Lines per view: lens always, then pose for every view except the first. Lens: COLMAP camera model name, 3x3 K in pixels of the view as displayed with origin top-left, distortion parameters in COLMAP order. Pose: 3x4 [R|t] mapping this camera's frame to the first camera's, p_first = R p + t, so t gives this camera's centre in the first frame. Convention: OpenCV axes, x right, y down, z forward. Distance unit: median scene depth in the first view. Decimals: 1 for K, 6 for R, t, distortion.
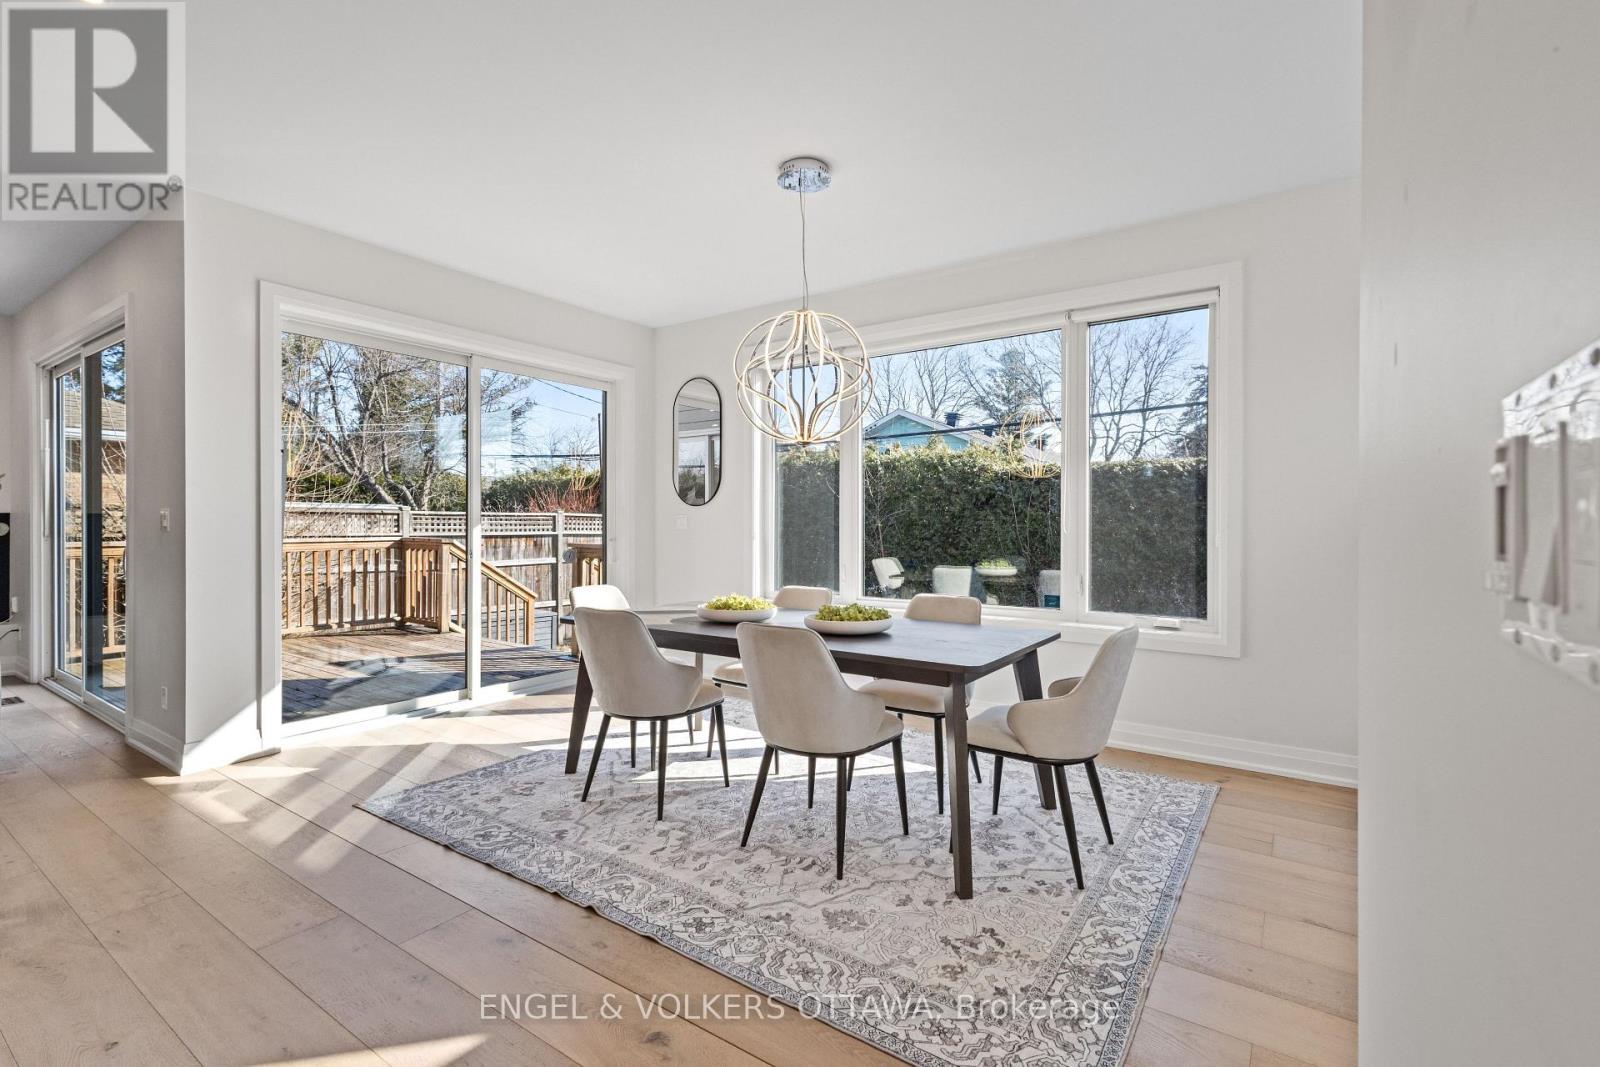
lens RADIAL K [[735.5, 0, 793.9], [0, 735.5, 520.9], [0, 0, 1]] dist [0.009073, -0.000522]
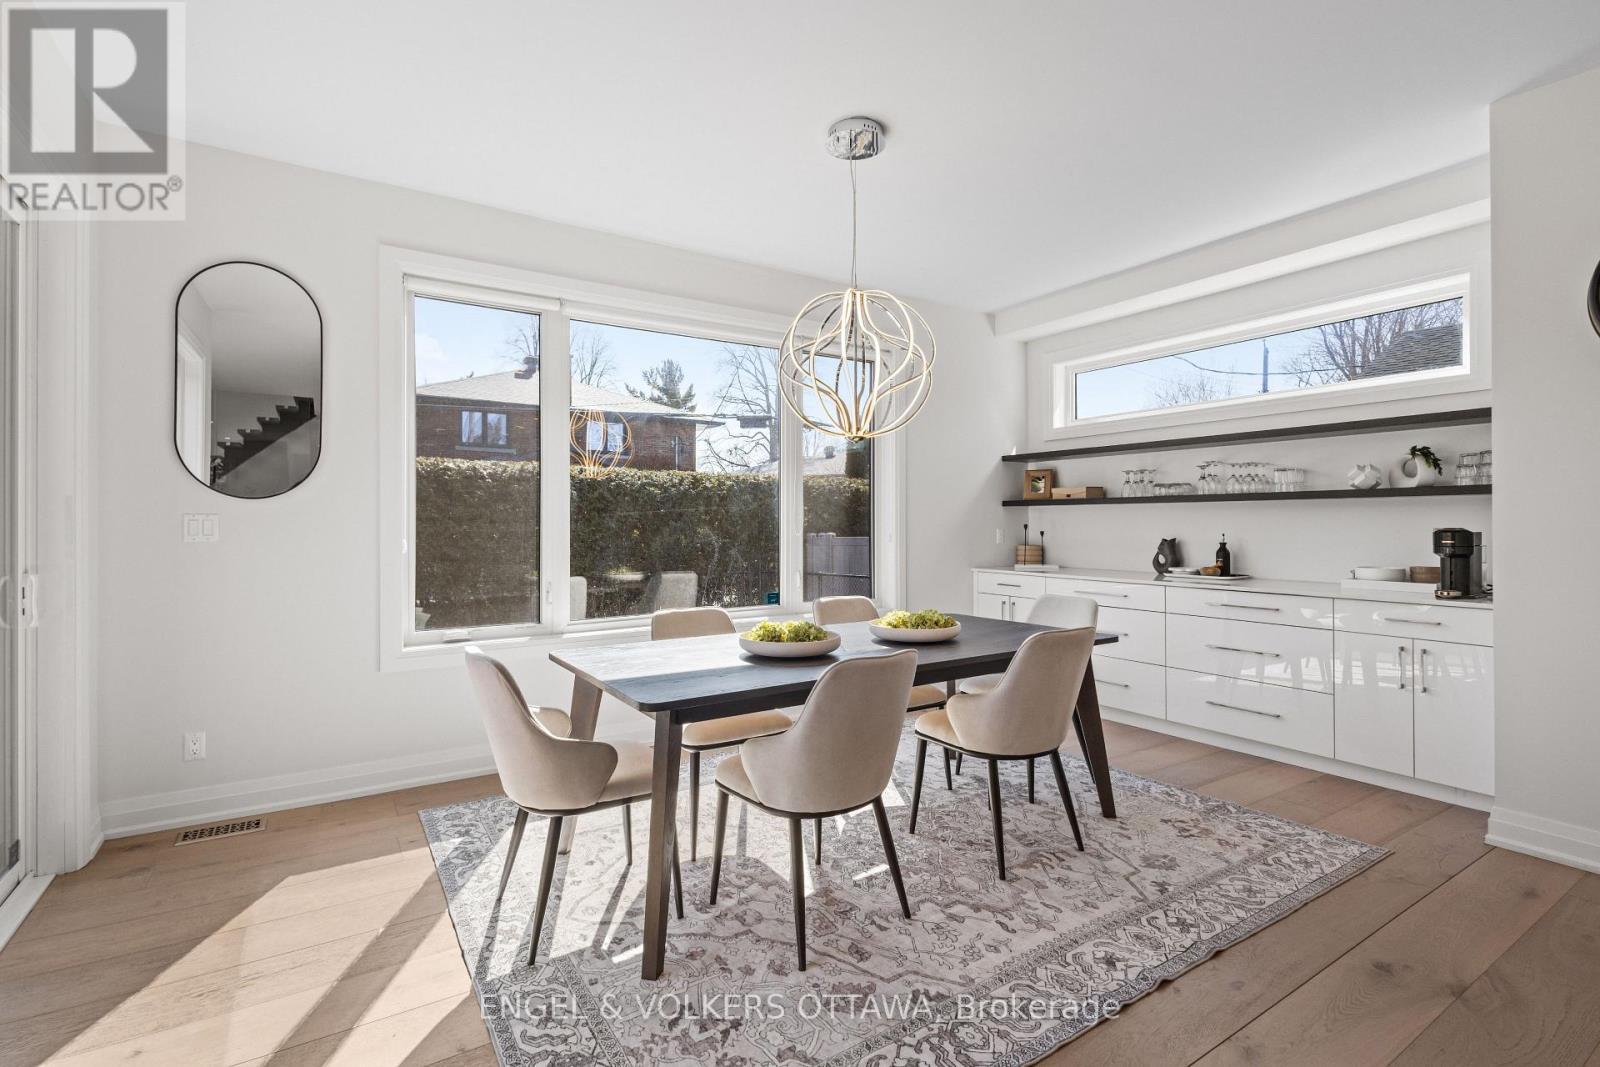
lens RADIAL K [[735.5, 0, 793.9], [0, 735.5, 520.9], [0, 0, 1]] dist [0.009073, -0.000522]
pose [[0.375266, 0.000531, 0.926917, -1.118404], [0.000555, 1.000000, -0.000798, -0.007478], [-0.926917, 0.000814, 0.375265, 0.978023]]
